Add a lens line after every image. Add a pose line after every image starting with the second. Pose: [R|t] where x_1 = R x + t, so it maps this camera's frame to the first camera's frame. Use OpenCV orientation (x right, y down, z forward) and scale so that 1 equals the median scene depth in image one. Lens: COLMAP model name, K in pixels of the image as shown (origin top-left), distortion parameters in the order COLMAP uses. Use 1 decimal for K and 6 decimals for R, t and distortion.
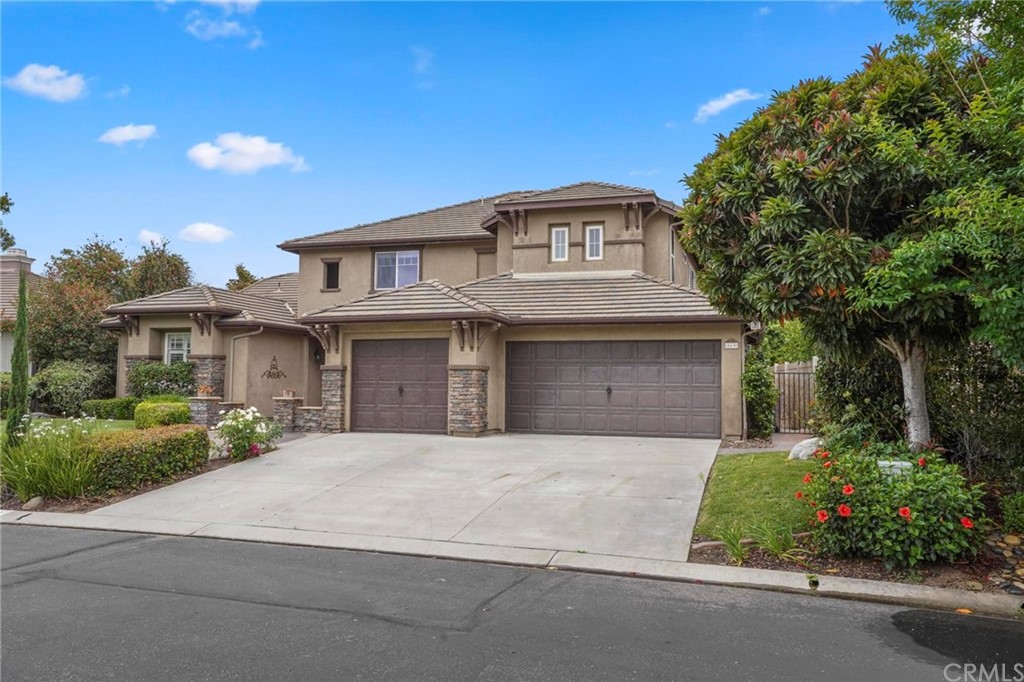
lens RADIAL K [[578.8, 0, 509.1], [0, 578.8, 338.1], [0, 0, 1]] dist [-0.026947, 0.000566]
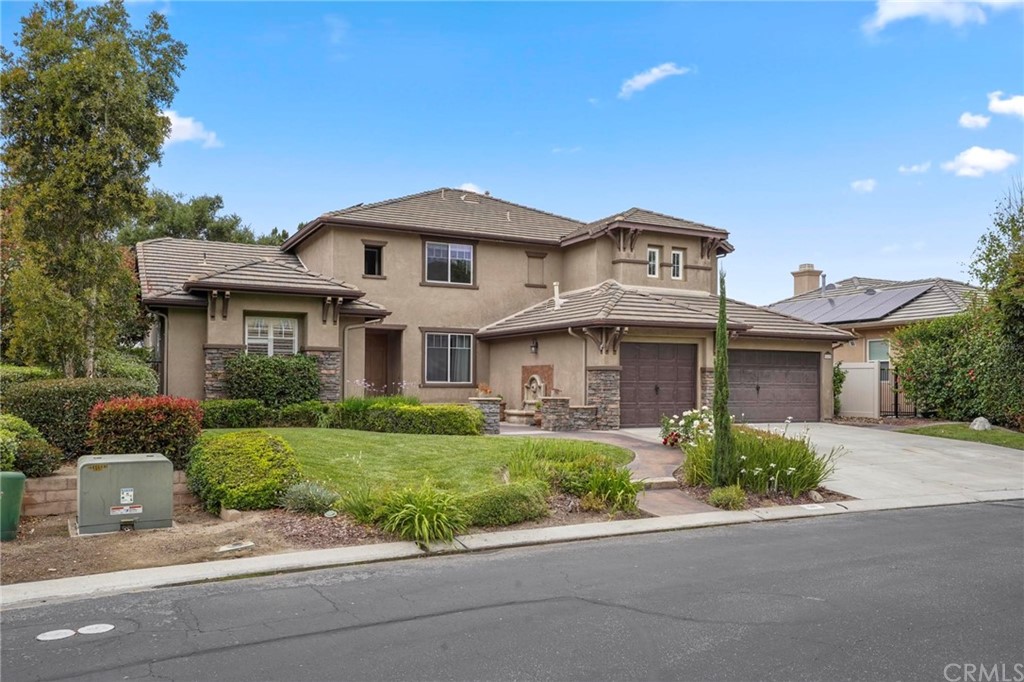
lens RADIAL K [[573.4, 0, 511.8], [0, 573.4, 359.5], [0, 0, 1]] dist [-0.003701, -0.000090]
pose [[0.846452, 0.020569, 0.532067, -0.765778], [-0.046752, 0.998265, 0.035785, 0.004698], [-0.530408, -0.055165, 0.845946, 0.158627]]
